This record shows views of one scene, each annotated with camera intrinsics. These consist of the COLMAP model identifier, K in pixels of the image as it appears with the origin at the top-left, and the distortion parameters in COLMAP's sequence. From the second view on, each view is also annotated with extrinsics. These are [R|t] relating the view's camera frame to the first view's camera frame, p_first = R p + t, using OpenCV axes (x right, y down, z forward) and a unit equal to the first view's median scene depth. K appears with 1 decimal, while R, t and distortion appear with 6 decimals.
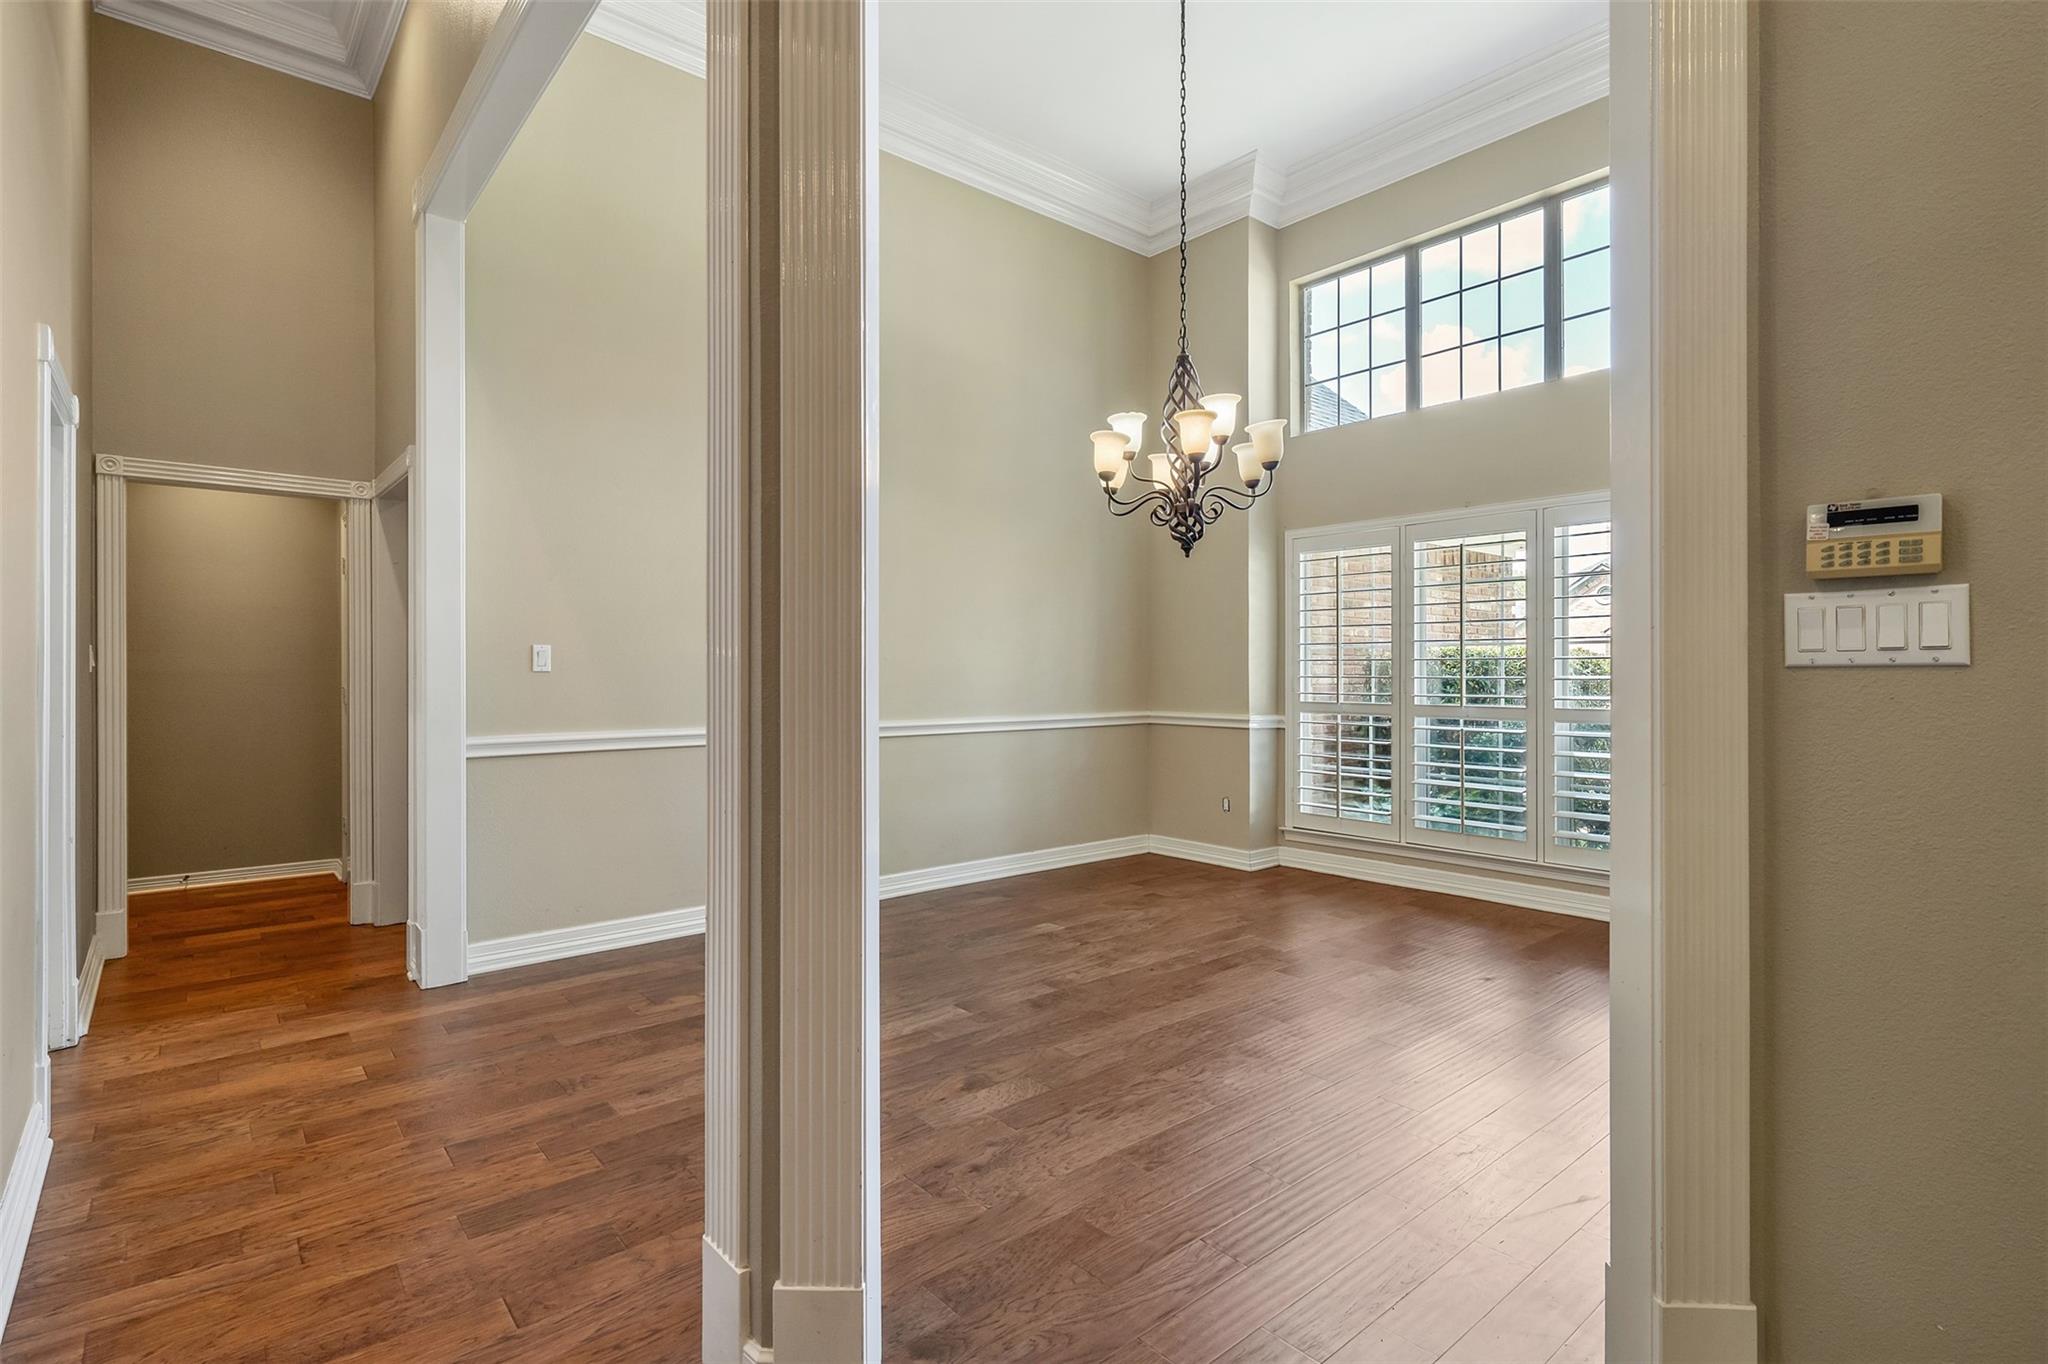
lens RADIAL K [[978.8, 0, 1016.8], [0, 978.8, 674.4], [0, 0, 1]] dist [-0.028779, -0.000499]
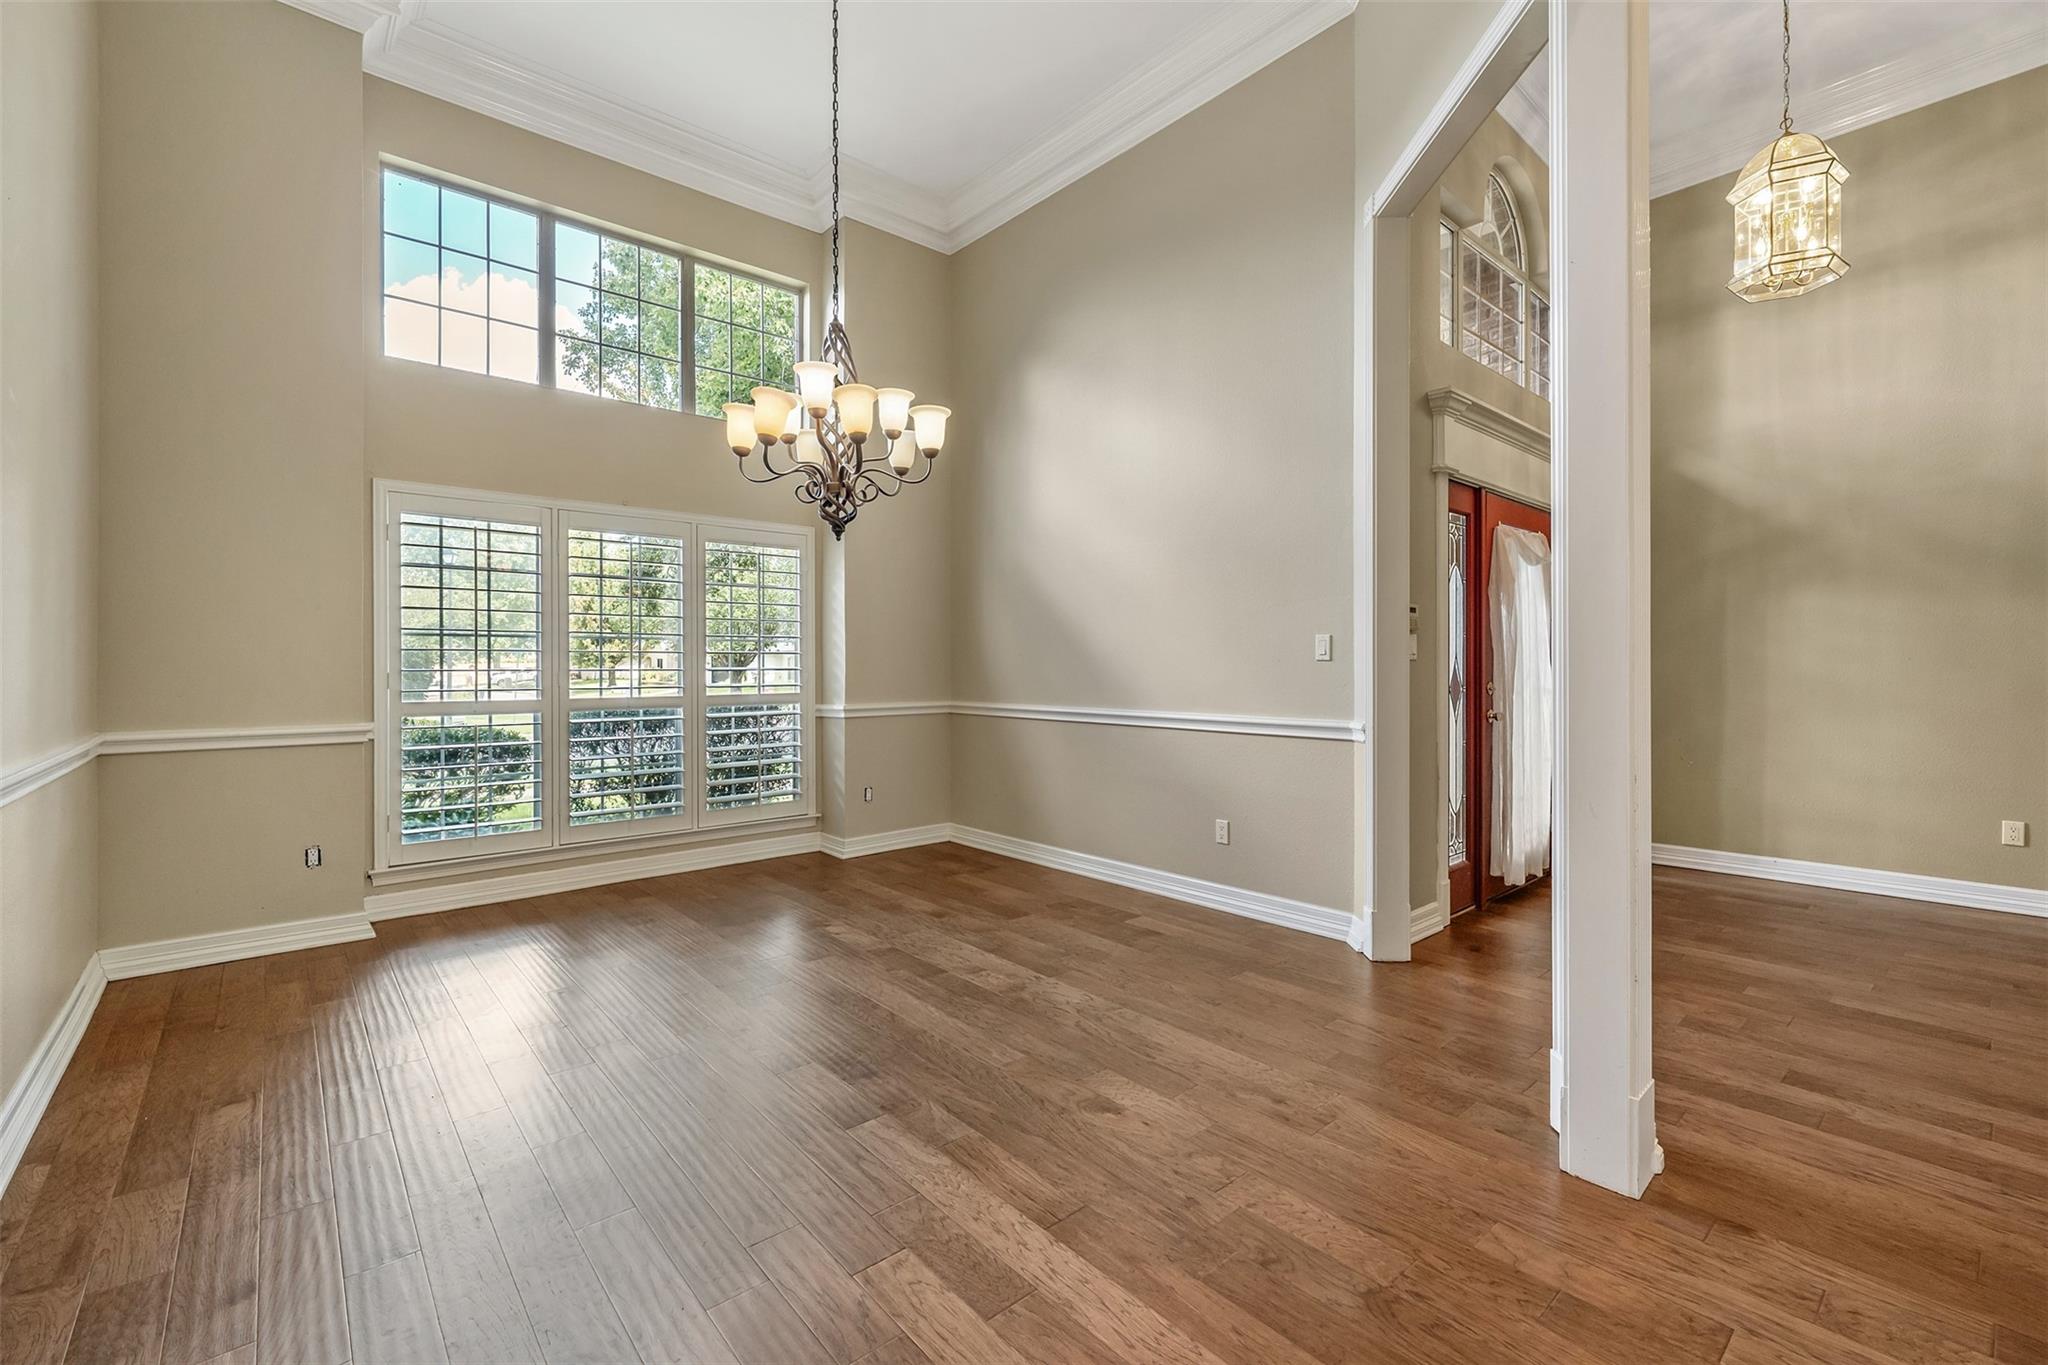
lens RADIAL K [[873.7, 0, 1023.5], [0, 873.7, 670.3], [0, 0, 1]] dist [-0.021050, 0.000446]
pose [[-0.009255, -0.007835, 0.999926, -0.677776], [0.009491, 0.999924, 0.007923, 0.001460], [-0.999912, 0.009564, -0.009180, 0.851445]]
